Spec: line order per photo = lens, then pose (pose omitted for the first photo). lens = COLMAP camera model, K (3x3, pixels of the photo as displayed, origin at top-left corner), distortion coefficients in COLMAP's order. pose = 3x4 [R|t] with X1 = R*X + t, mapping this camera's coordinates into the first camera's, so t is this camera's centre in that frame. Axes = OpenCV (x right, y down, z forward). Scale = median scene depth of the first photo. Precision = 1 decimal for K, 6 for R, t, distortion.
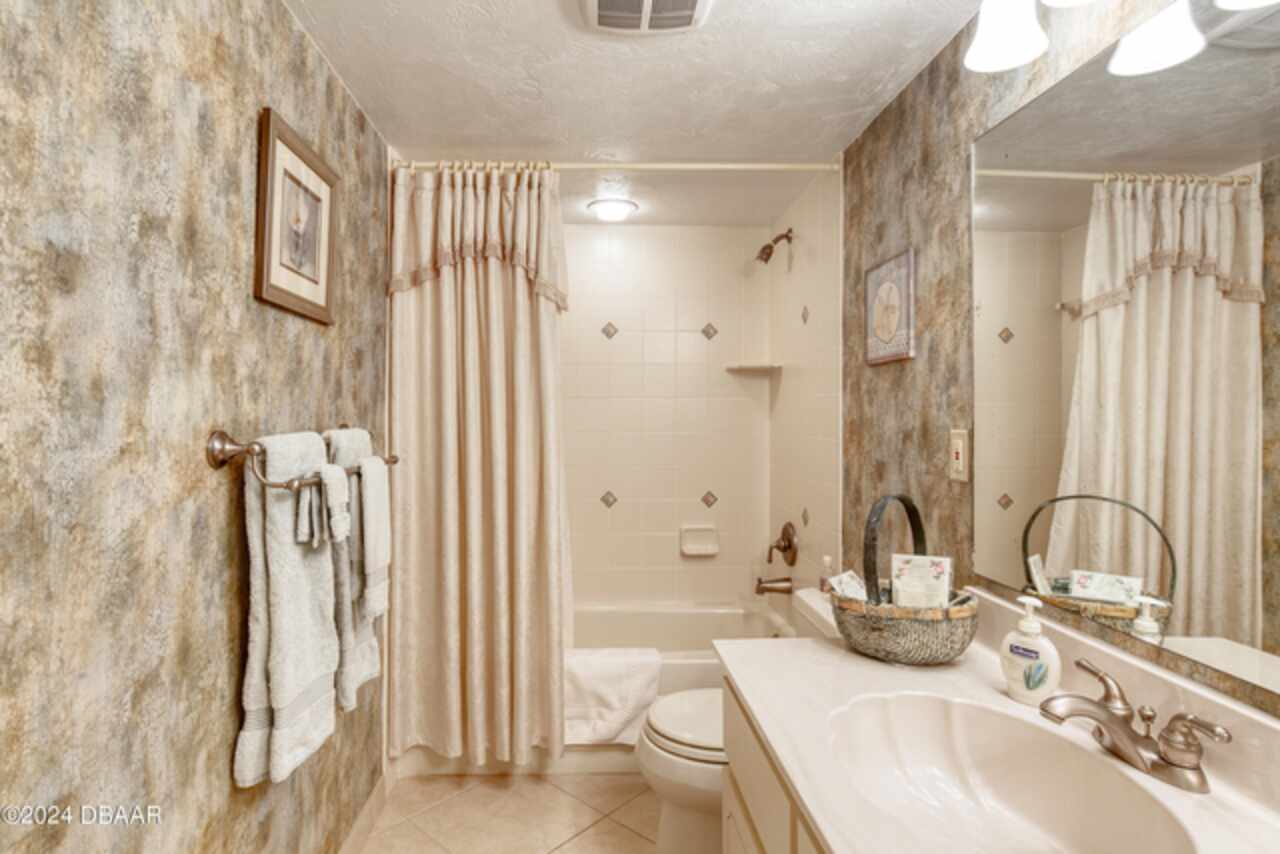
lens RADIAL K [[675.8, 0, 614.2], [0, 675.8, 405.4], [0, 0, 1]] dist [-0.002256, 0.003734]
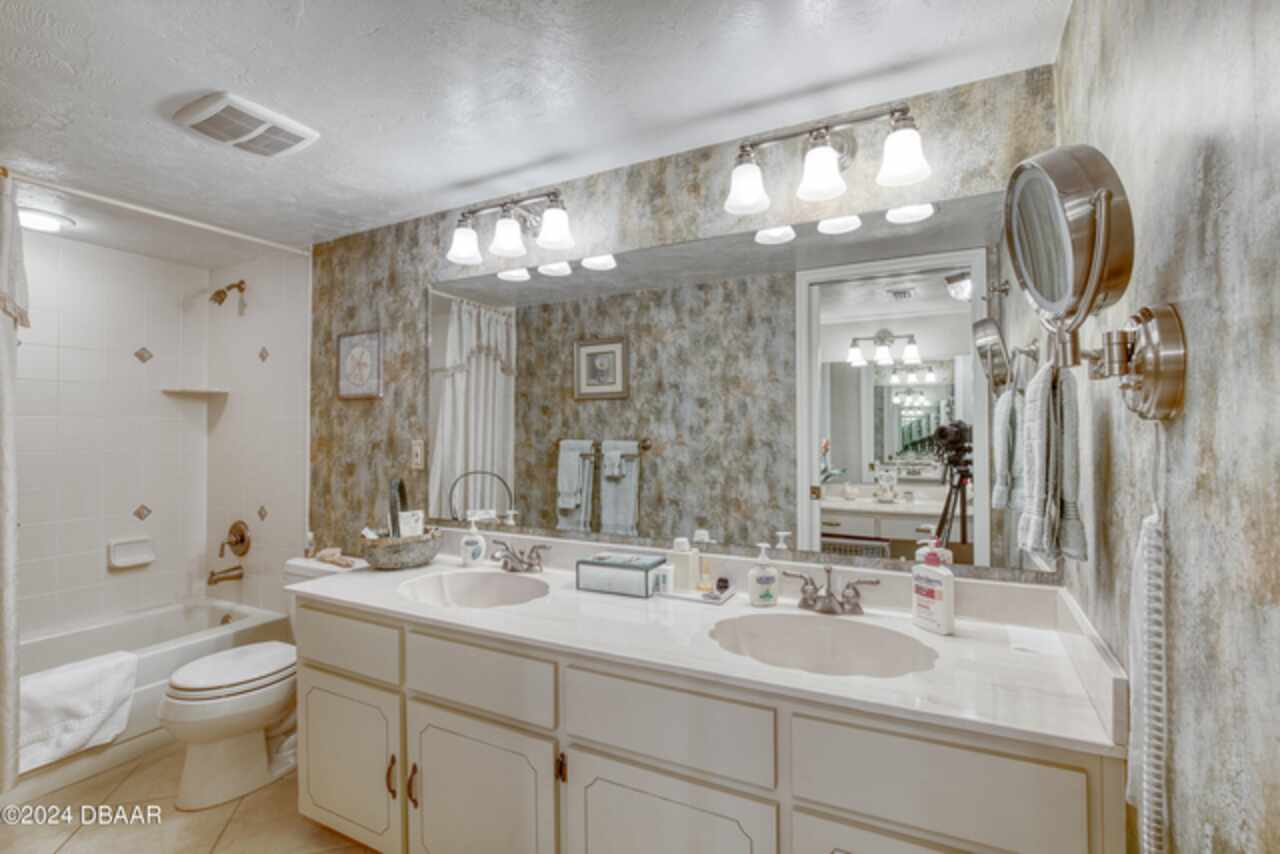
lens RADIAL K [[589.6, 0, 639.8], [0, 589.6, 427.1], [0, 0, 1]] dist [0.000719, 0.000115]
pose [[0.499491, 0.005261, 0.866303, -0.406643], [-0.008913, 0.999960, -0.000934, -0.002679], [-0.866273, -0.007255, 0.499518, -0.212860]]
